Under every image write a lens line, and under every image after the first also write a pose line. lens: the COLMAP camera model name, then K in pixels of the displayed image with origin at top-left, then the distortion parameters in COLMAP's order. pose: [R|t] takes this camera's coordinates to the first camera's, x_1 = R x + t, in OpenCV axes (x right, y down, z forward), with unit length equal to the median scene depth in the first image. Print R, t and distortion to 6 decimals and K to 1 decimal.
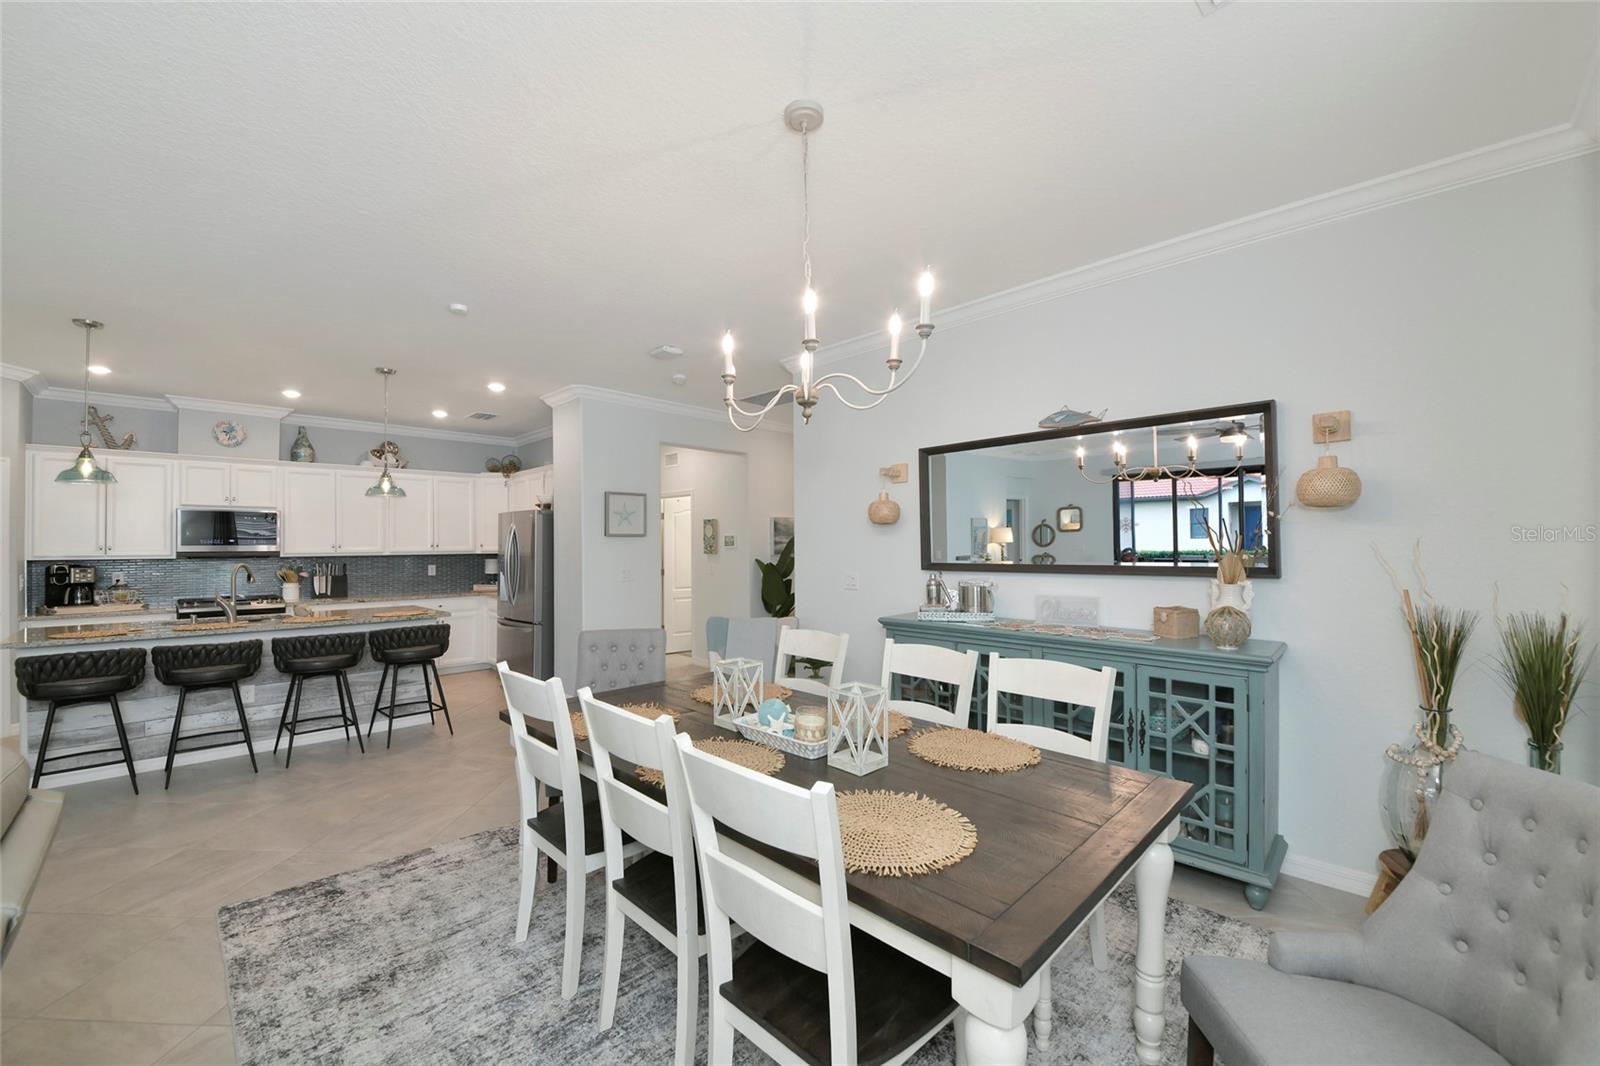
lens RADIAL K [[628.2, 0, 785.5], [0, 628.2, 542.0], [0, 0, 1]] dist [-0.013247, -0.003139]
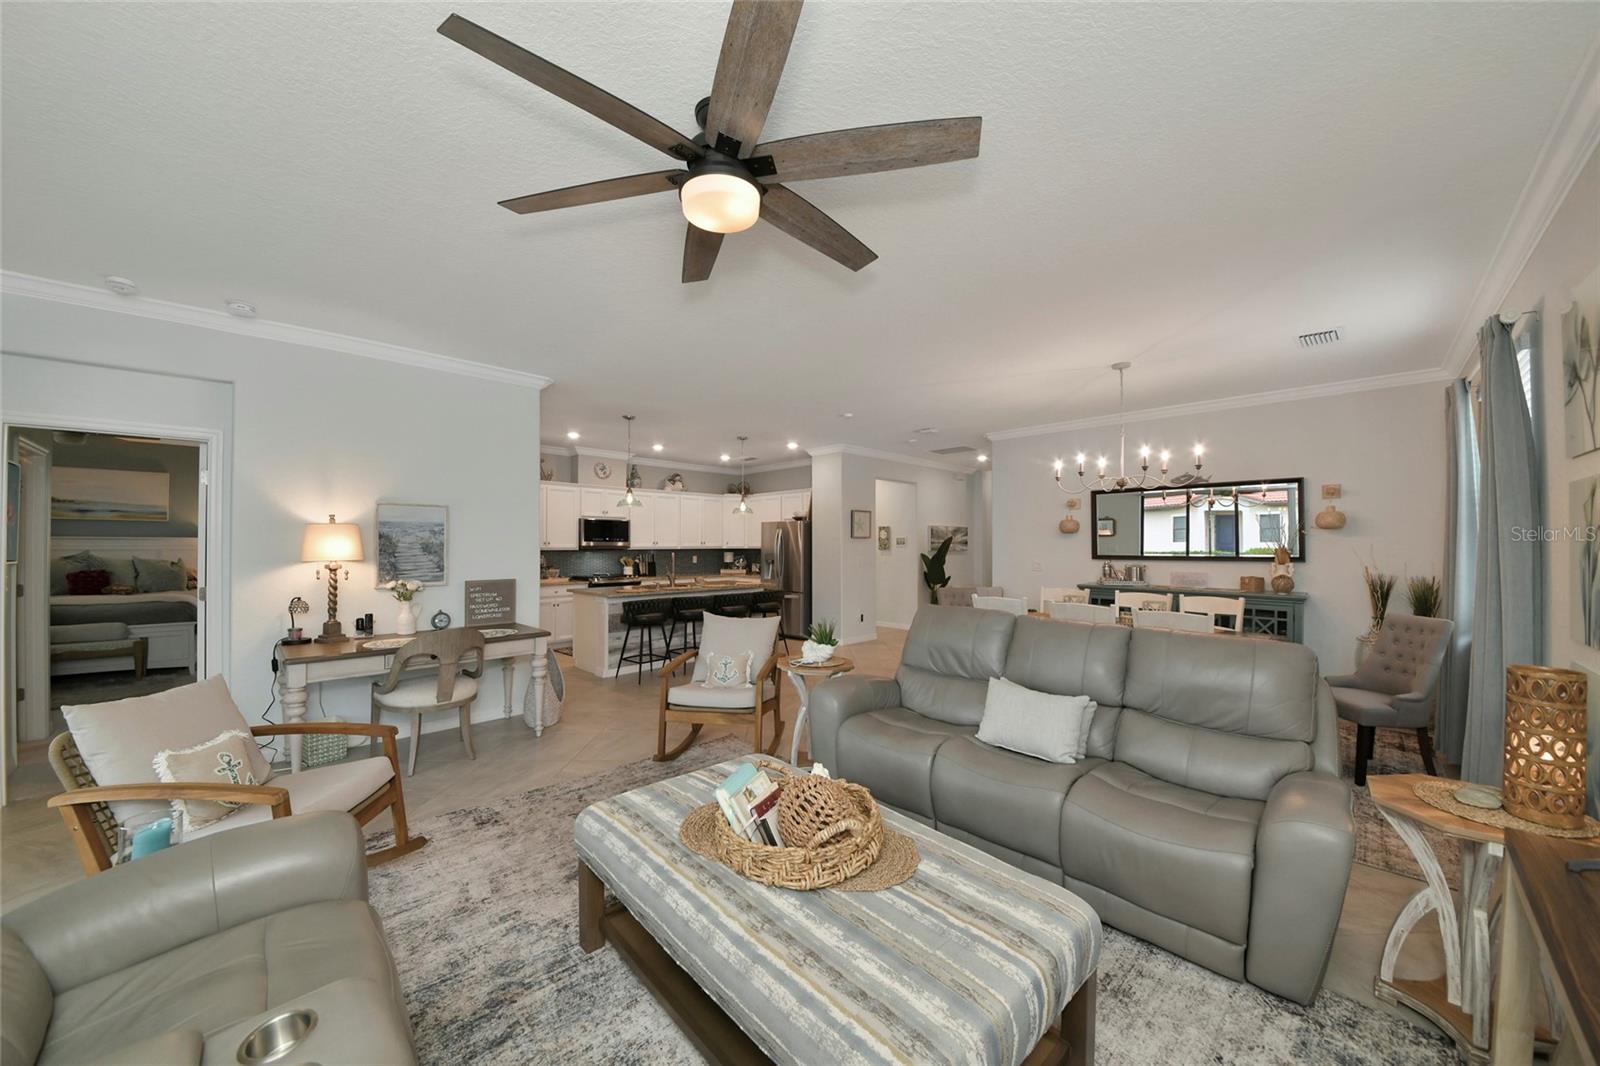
lens RADIAL K [[566.7, 0, 790.3], [0, 566.7, 541.5], [0, 0, 1]] dist [-0.003844, -0.001287]
pose [[0.999625, 0.007052, -0.026470, -0.443271], [-0.007007, 0.999974, 0.001795, -0.002007], [0.026482, -0.001609, 0.999648, -0.470601]]
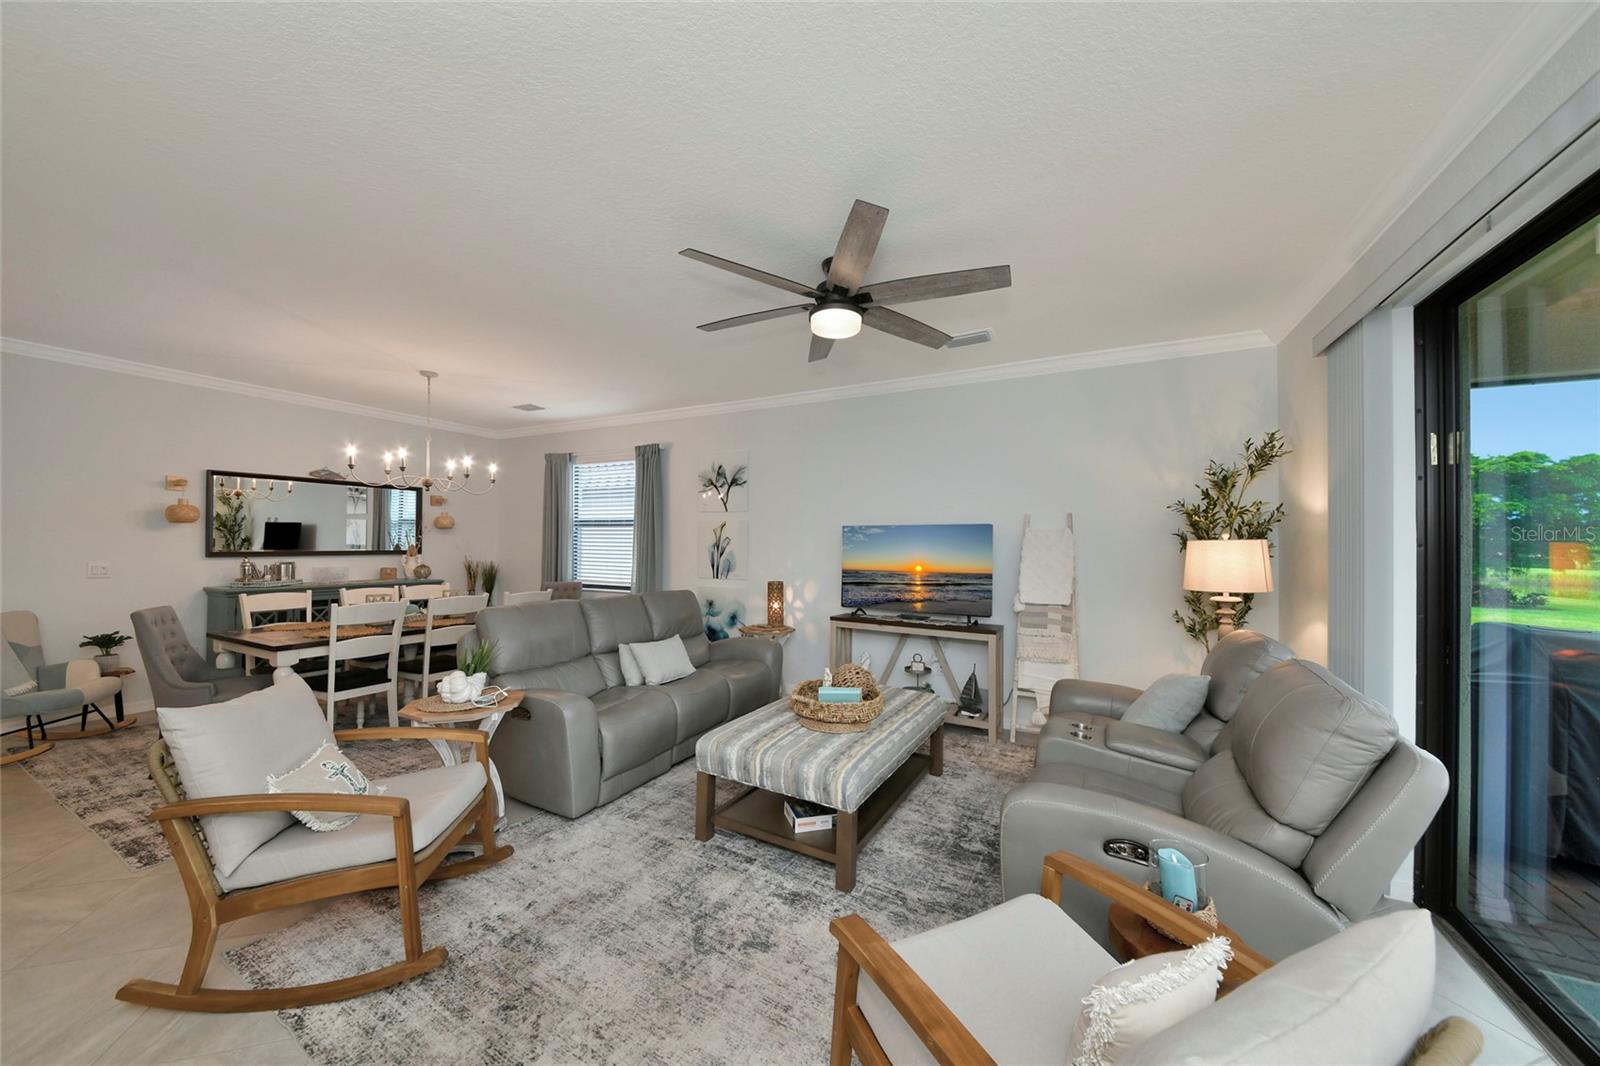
lens RADIAL K [[566.7, 0, 802.0], [0, 566.7, 533.3], [0, 0, 1]] dist [-0.003844, -0.001287]
pose [[-0.307238, 0.020152, 0.951419, -1.010875], [-0.012435, 0.999605, -0.025188, 0.004901], [-0.951552, -0.019570, -0.306866, 0.088994]]
